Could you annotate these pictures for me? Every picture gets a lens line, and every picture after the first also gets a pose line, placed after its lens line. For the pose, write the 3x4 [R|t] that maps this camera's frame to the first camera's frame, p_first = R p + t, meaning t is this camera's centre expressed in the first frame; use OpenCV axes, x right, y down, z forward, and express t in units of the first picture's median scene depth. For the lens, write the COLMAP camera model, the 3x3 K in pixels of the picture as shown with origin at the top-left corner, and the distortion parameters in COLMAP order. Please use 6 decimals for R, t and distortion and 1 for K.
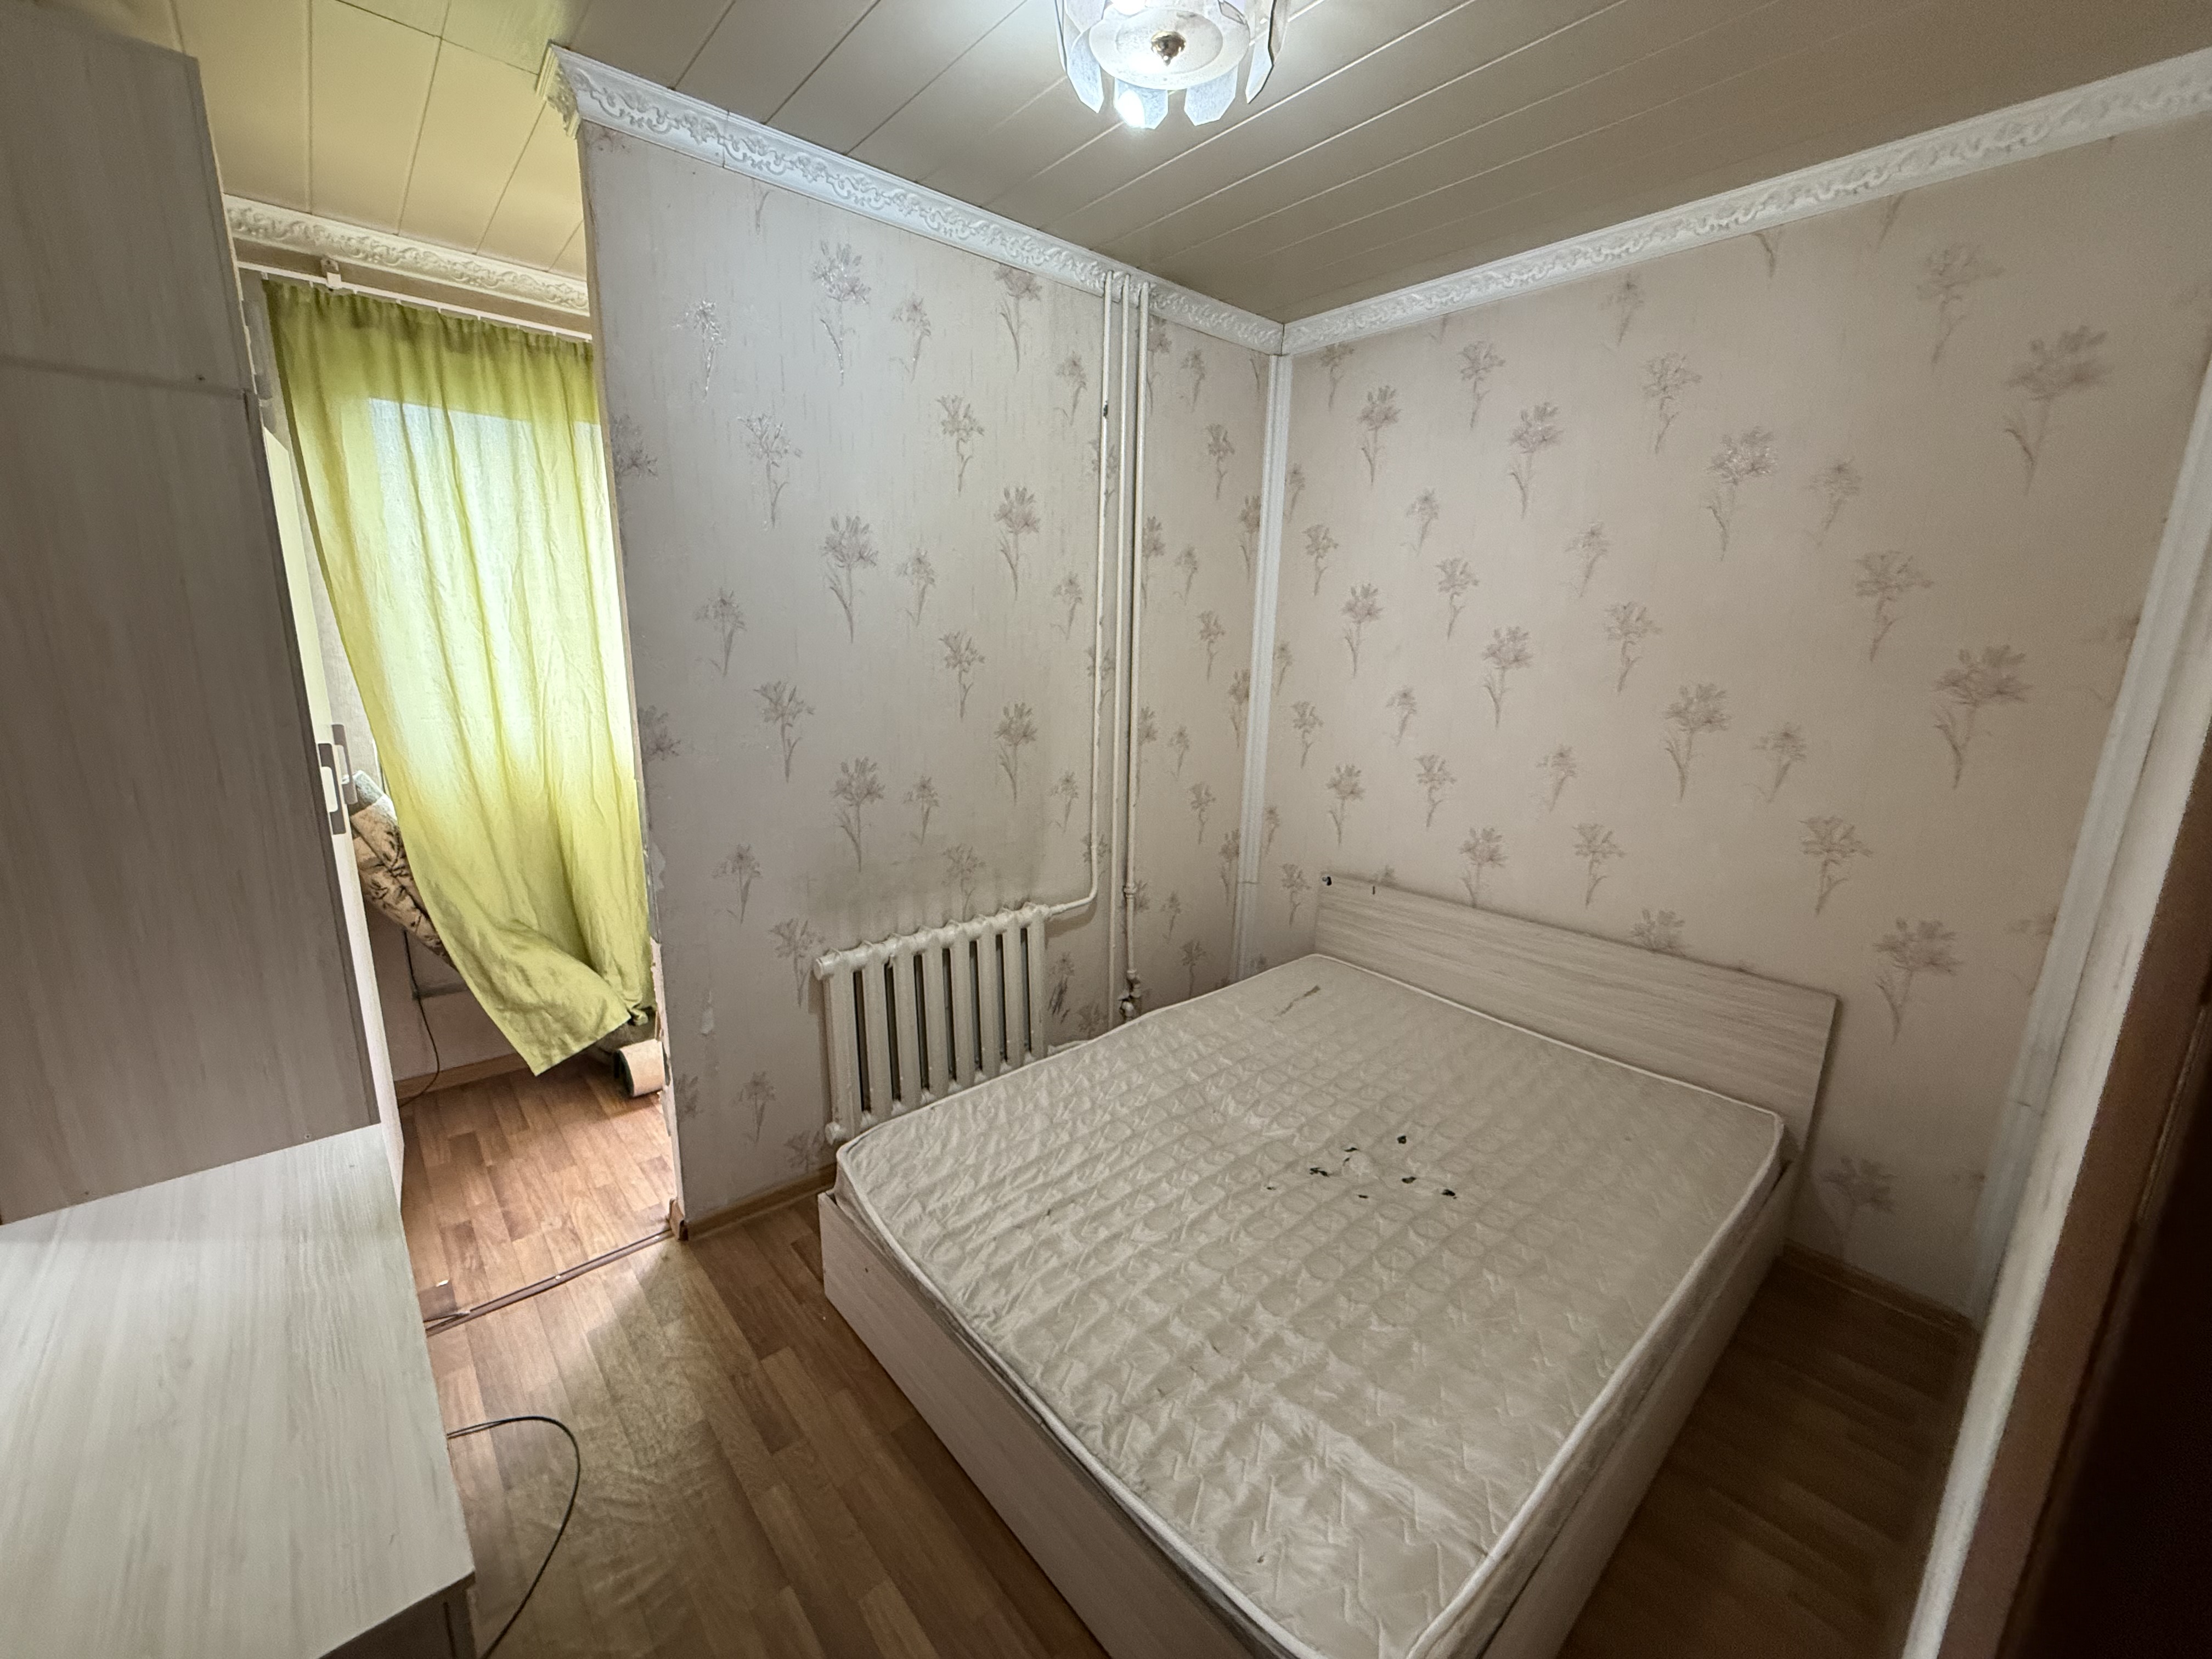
lens RADIAL K [[882.6, 0, 1102.1], [0, 882.6, 834.6], [0, 0, 1]] dist [0.000295, -0.000680]
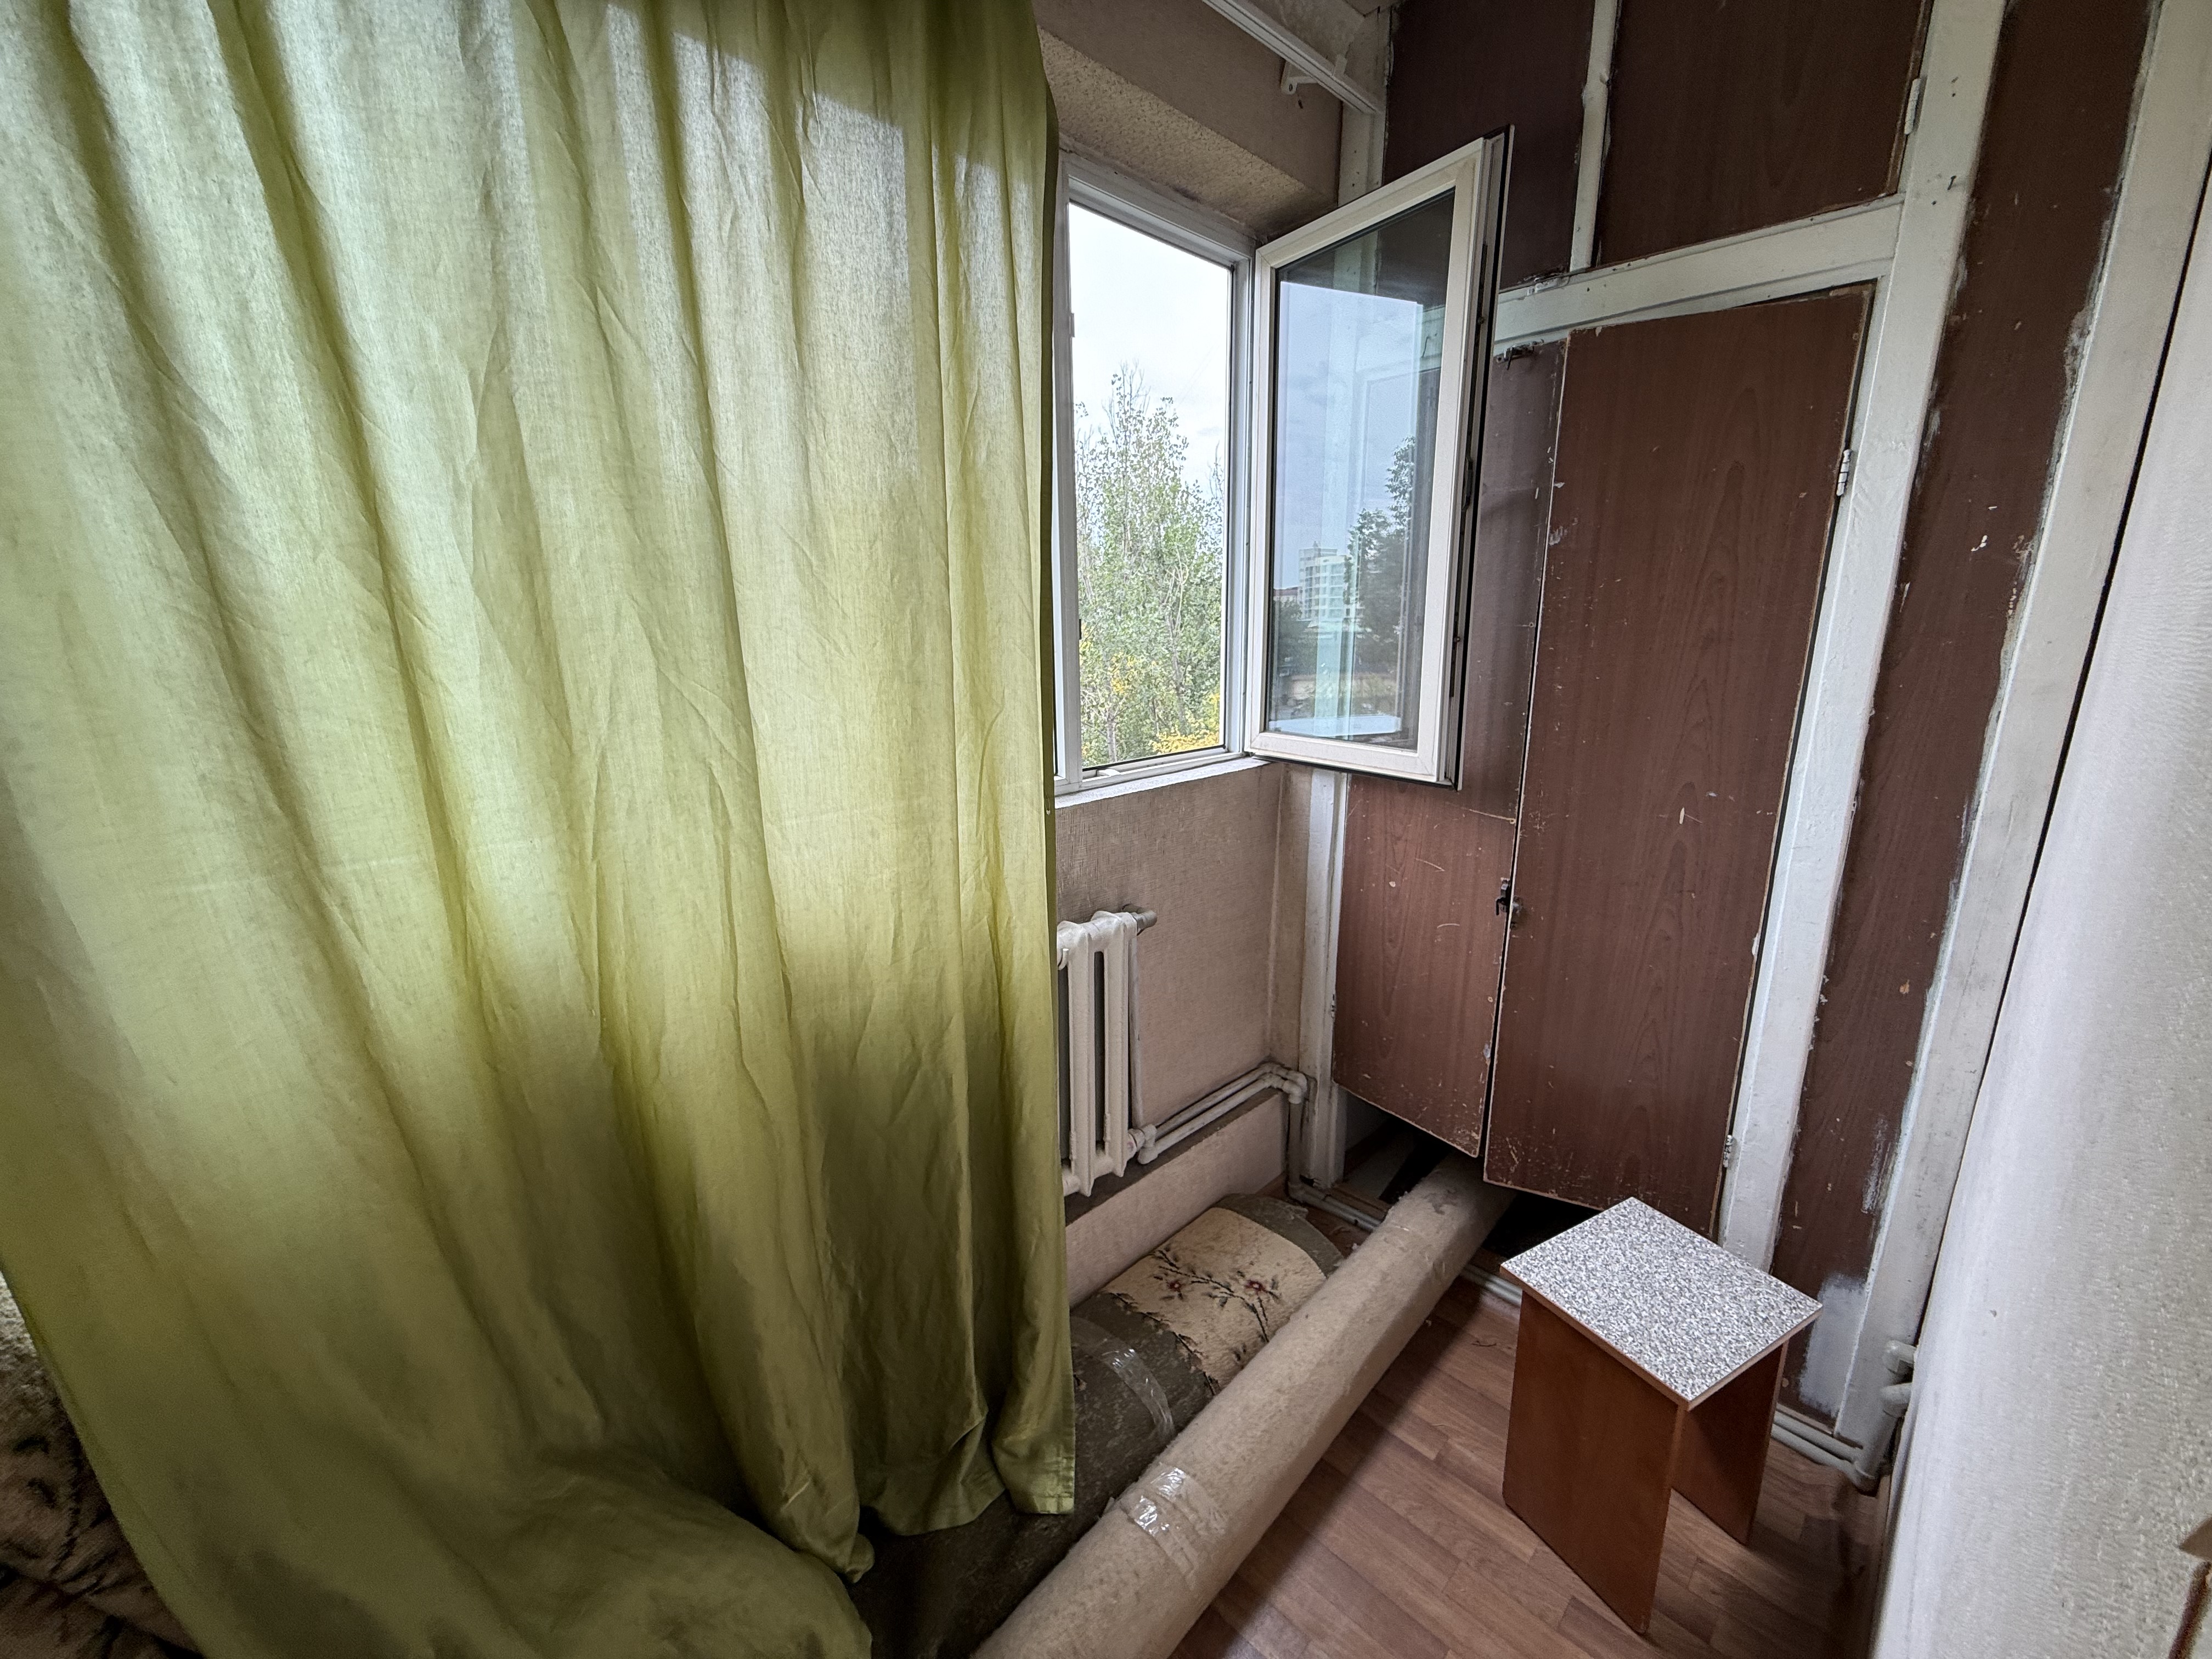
lens RADIAL K [[882.6, 0, 1102.1], [0, 882.6, 834.6], [0, 0, 1]] dist [0.000295, -0.000680]
pose [[0.998699, -0.034393, 0.037656, -0.464507], [0.033101, 0.998860, 0.034392, -0.147755], [-0.038796, -0.033101, 0.998699, 0.675780]]
